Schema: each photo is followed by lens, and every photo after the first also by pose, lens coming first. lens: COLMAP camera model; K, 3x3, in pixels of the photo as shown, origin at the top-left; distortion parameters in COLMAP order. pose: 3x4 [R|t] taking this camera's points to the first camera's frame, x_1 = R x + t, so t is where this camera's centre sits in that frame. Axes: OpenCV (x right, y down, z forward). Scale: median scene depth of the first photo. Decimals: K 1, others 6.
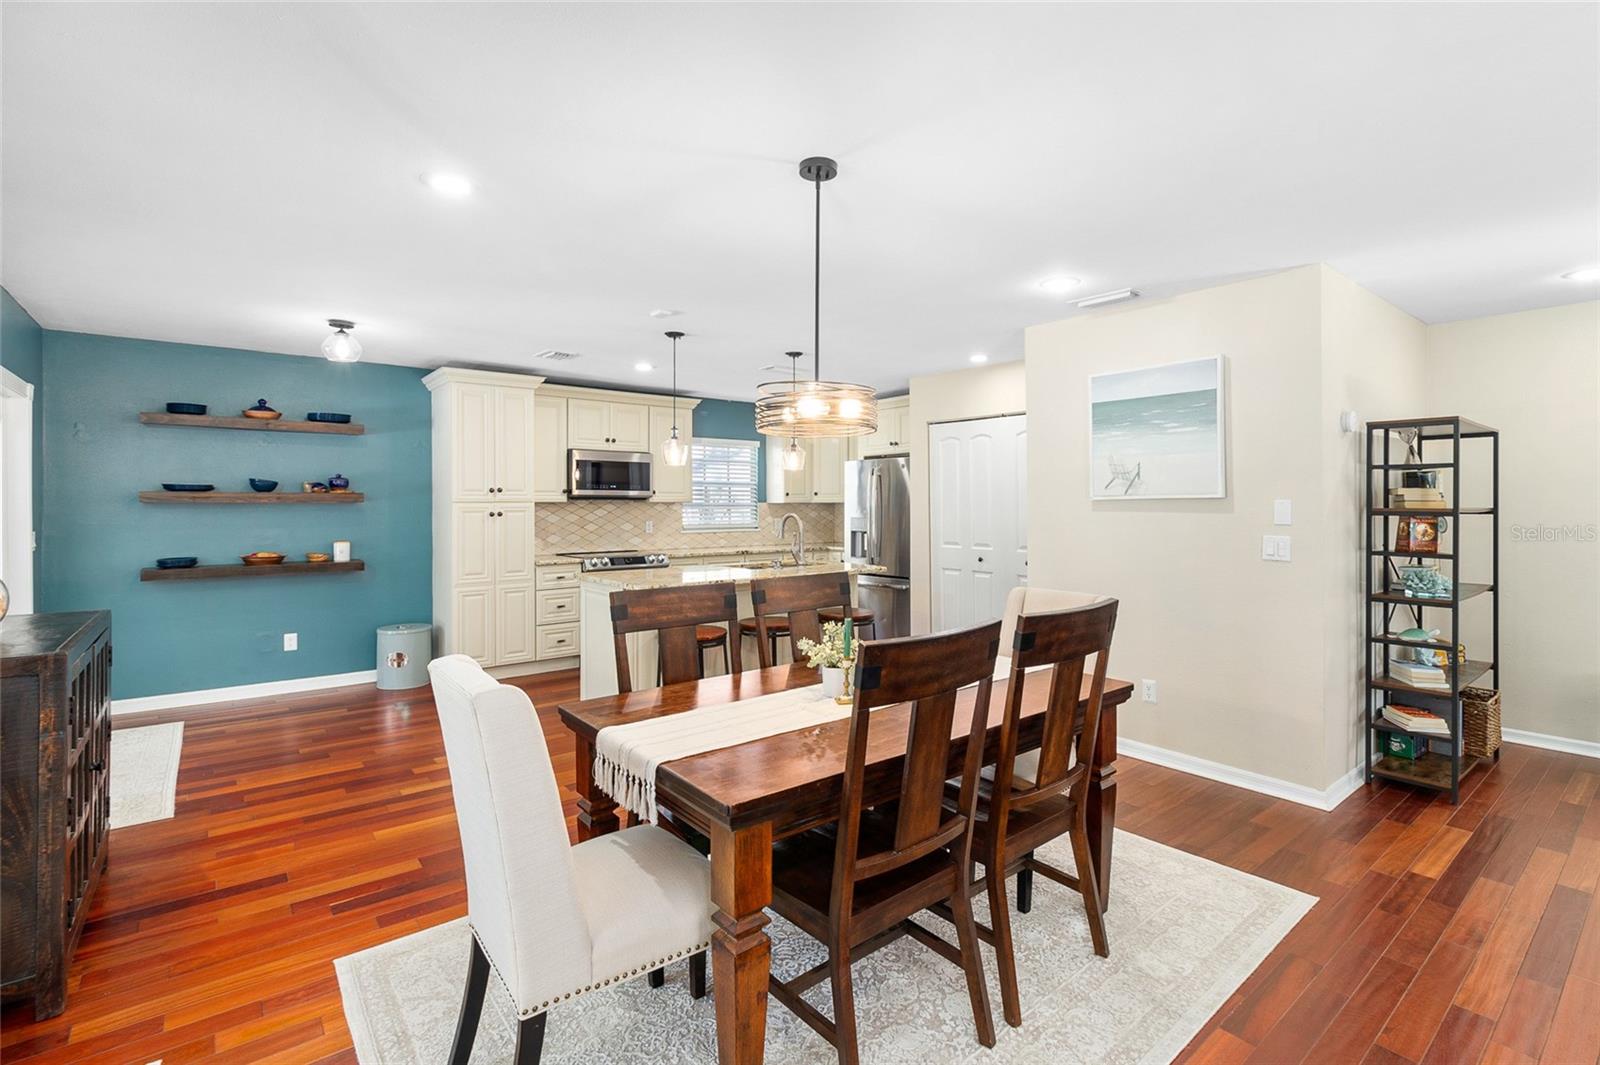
lens RADIAL K [[752.0, 0, 807.5], [0, 752.0, 505.1], [0, 0, 1]] dist [0.003678, -0.000234]
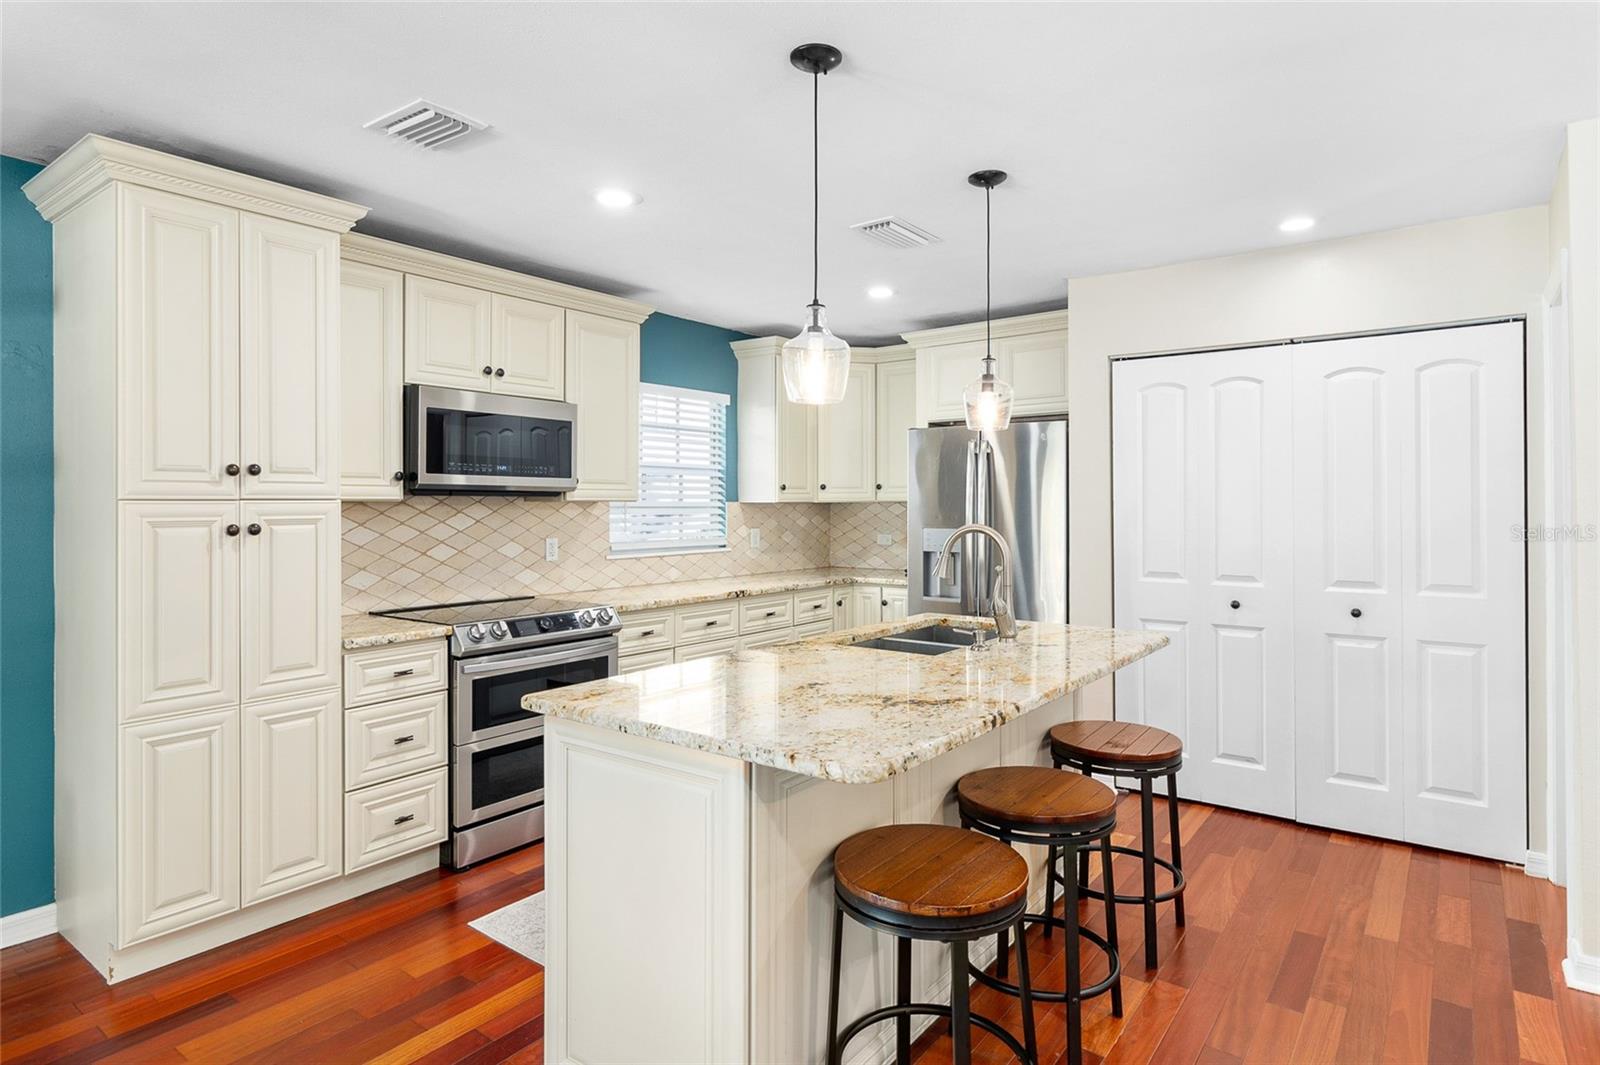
lens RADIAL K [[877.6, 0, 812.6], [0, 877.6, 501.4], [0, 0, 1]] dist [-0.000782, -0.002732]
pose [[0.967772, 0.000198, 0.251826, -0.213304], [0.001240, 0.999984, -0.005551, 0.000003], [-0.251823, 0.005684, 0.967756, 0.421886]]
